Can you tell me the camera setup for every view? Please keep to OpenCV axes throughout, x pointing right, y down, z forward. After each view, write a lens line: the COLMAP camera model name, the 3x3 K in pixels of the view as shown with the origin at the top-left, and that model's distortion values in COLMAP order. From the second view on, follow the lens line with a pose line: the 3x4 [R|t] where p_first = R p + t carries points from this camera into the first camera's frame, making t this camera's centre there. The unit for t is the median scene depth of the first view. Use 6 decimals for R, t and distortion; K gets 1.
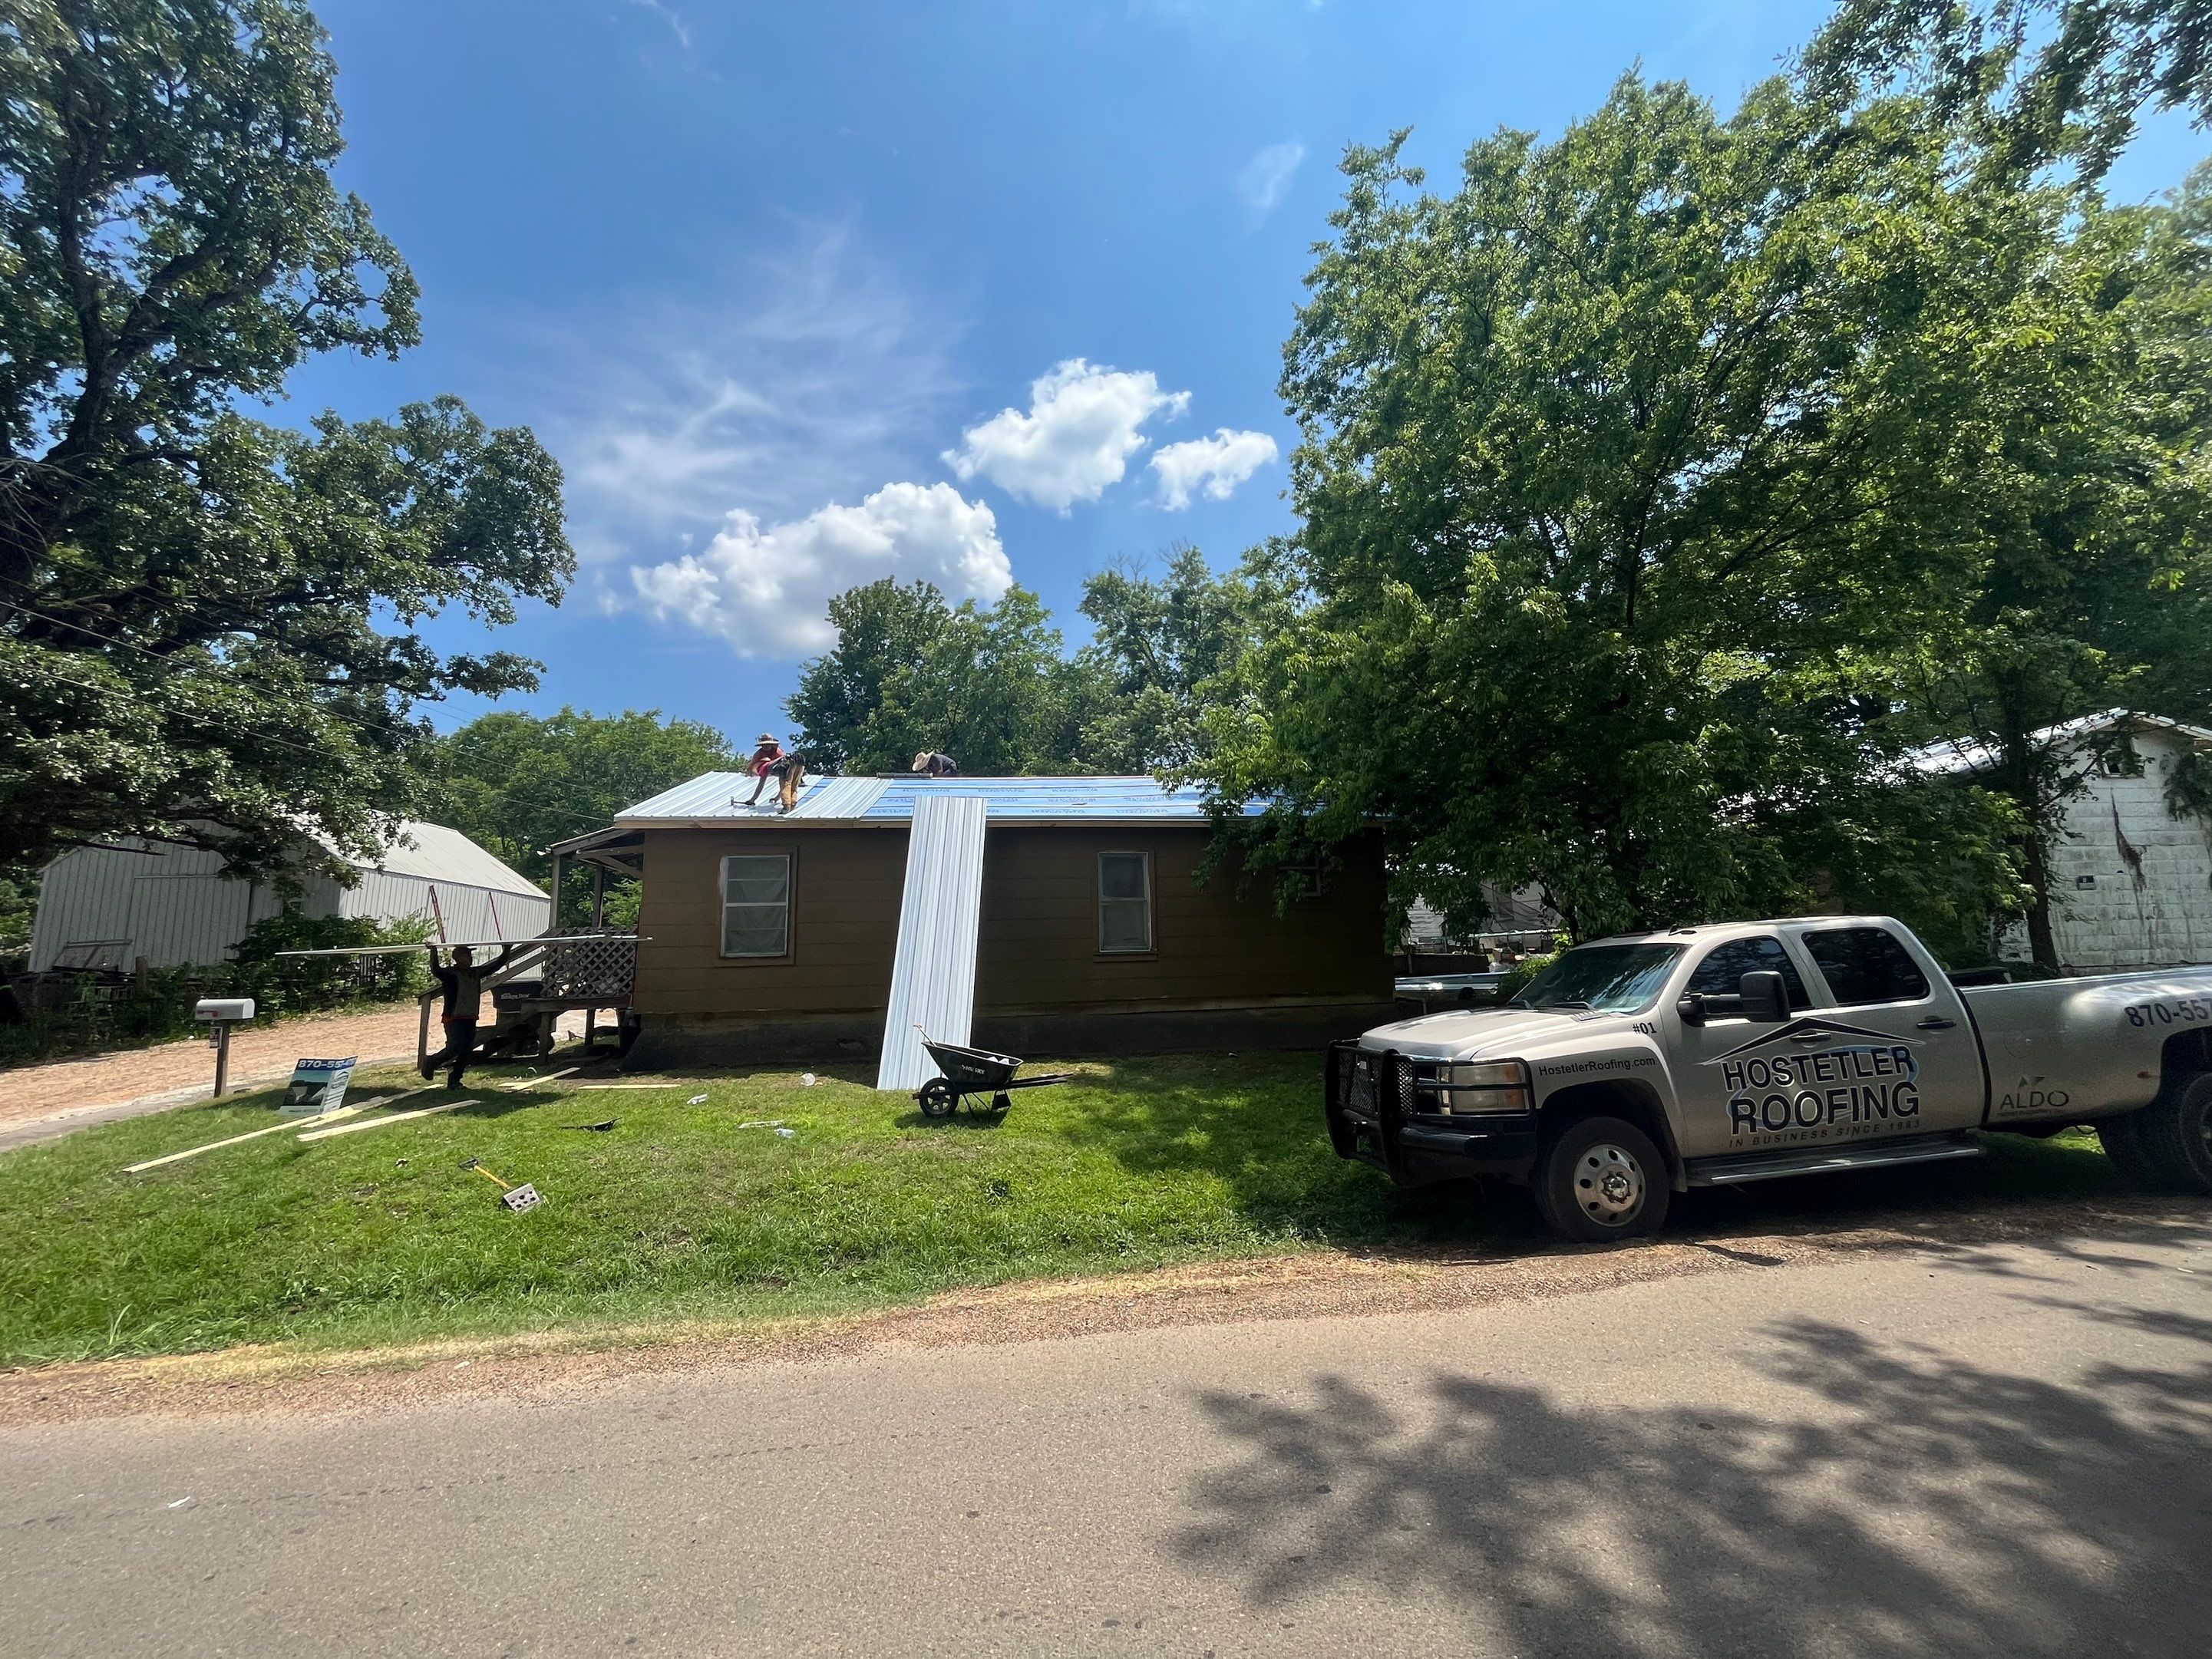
lens RADIAL K [[900.7, 0, 1115.6], [0, 900.7, 838.3], [0, 0, 1]] dist [-0.005289, 0.000715]
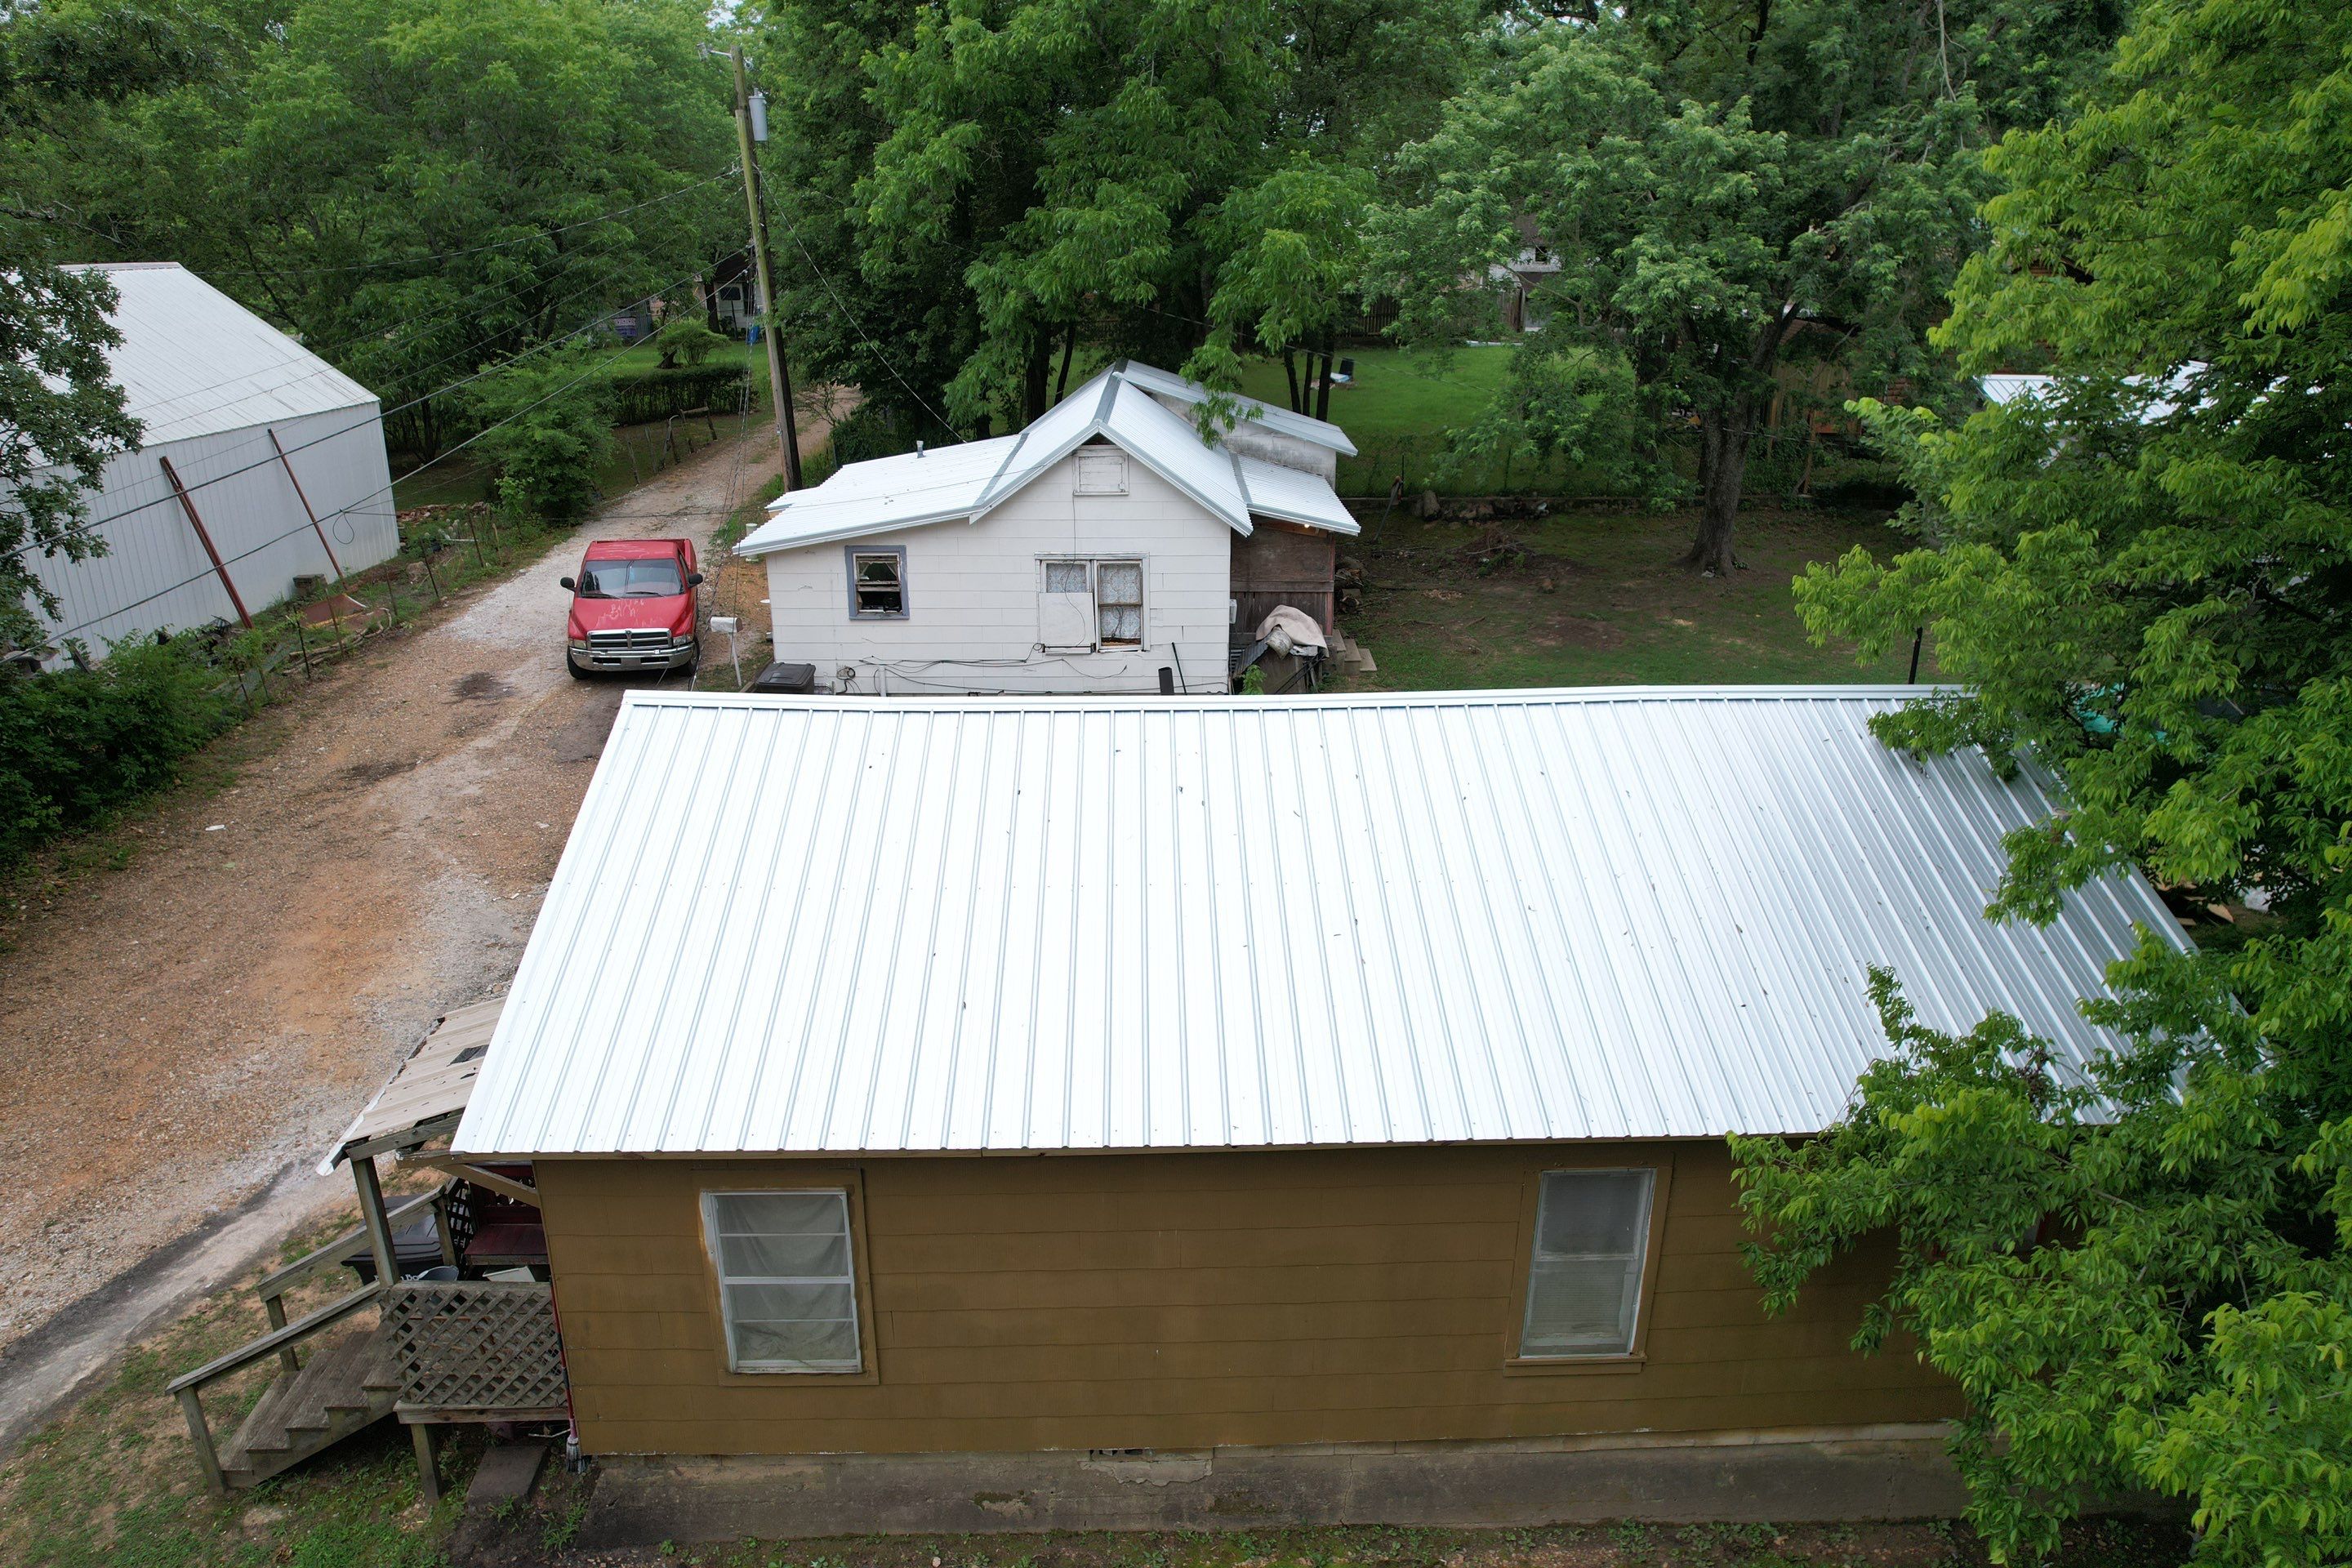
lens RADIAL K [[1497.6, 0, 1177.7], [0, 1497.6, 774.3], [0, 0, 1]] dist [-0.067396, 0.061912]
pose [[0.992950, 0.070032, -0.095630, -0.052166], [-0.013107, 0.866719, 0.498624, -0.189680], [0.117804, -0.493856, 0.861527, 0.177462]]
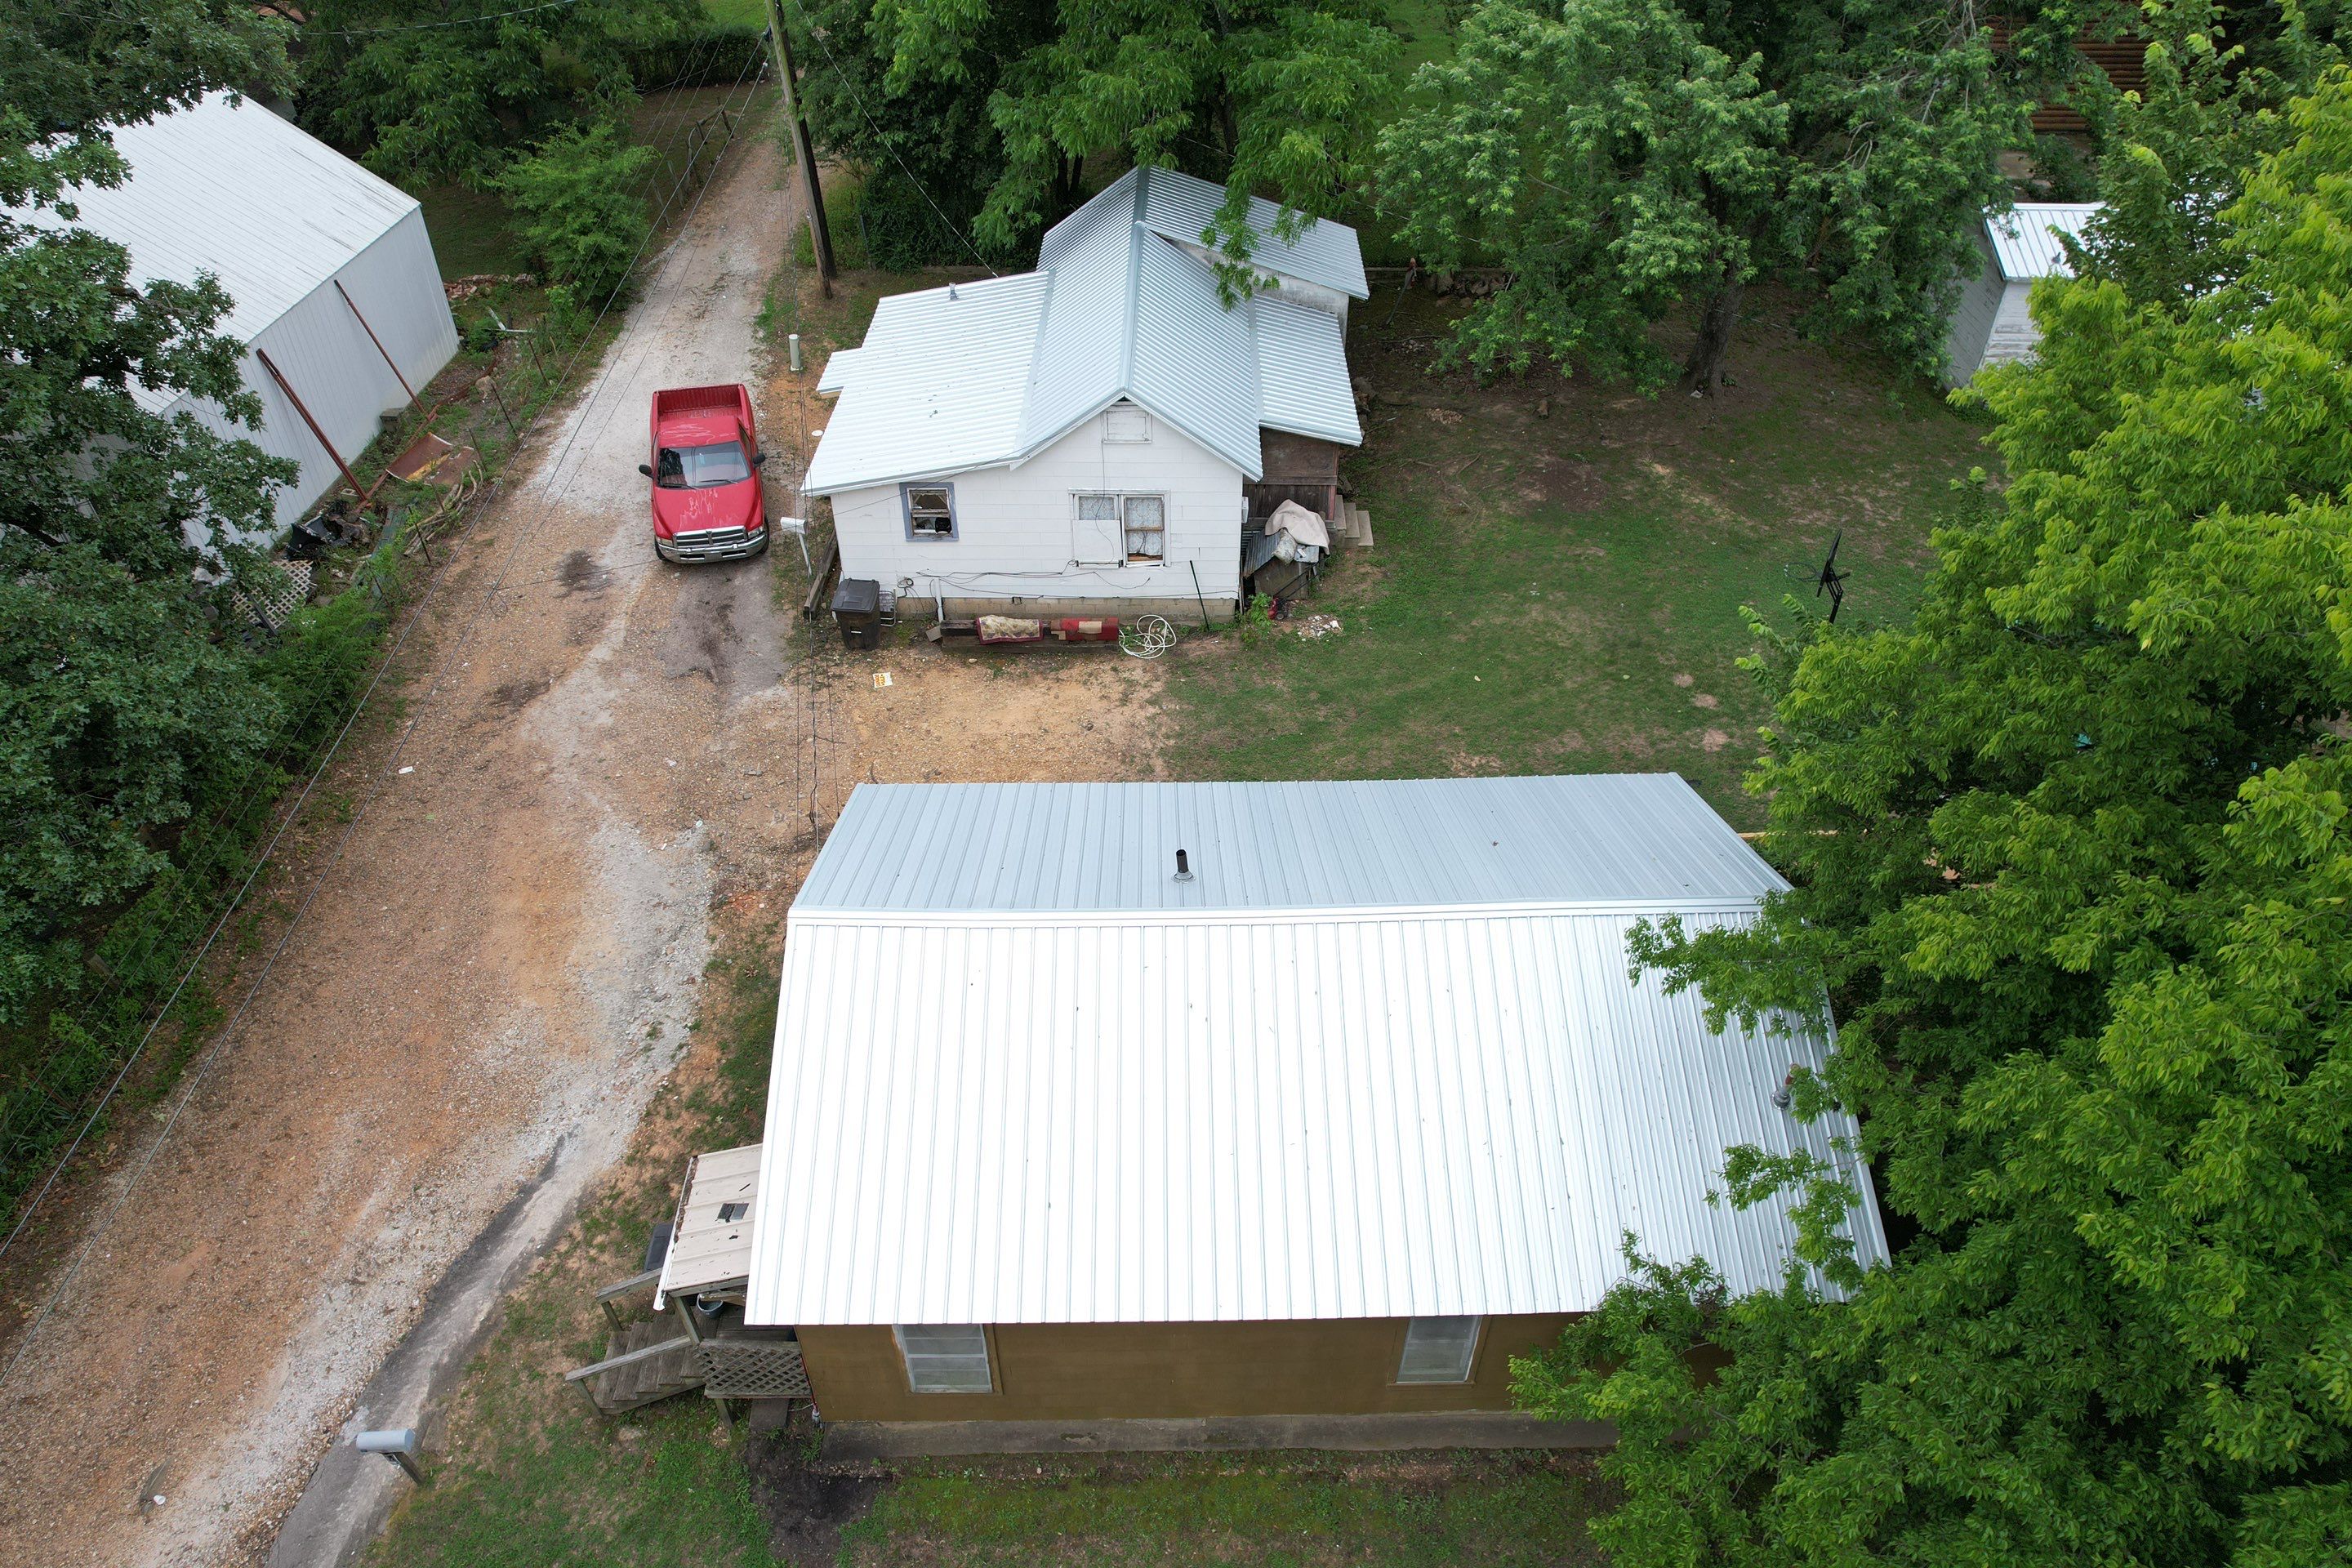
lens RADIAL K [[1497.6, 0, 1178.8], [0, 1497.6, 771.2], [0, 0, 1]] dist [-0.067396, 0.061912]
pose [[0.991173, 0.108212, -0.076593, -0.058651], [-0.011372, 0.644999, 0.764099, -0.425525], [0.132087, -0.756483, 0.640536, 0.214207]]
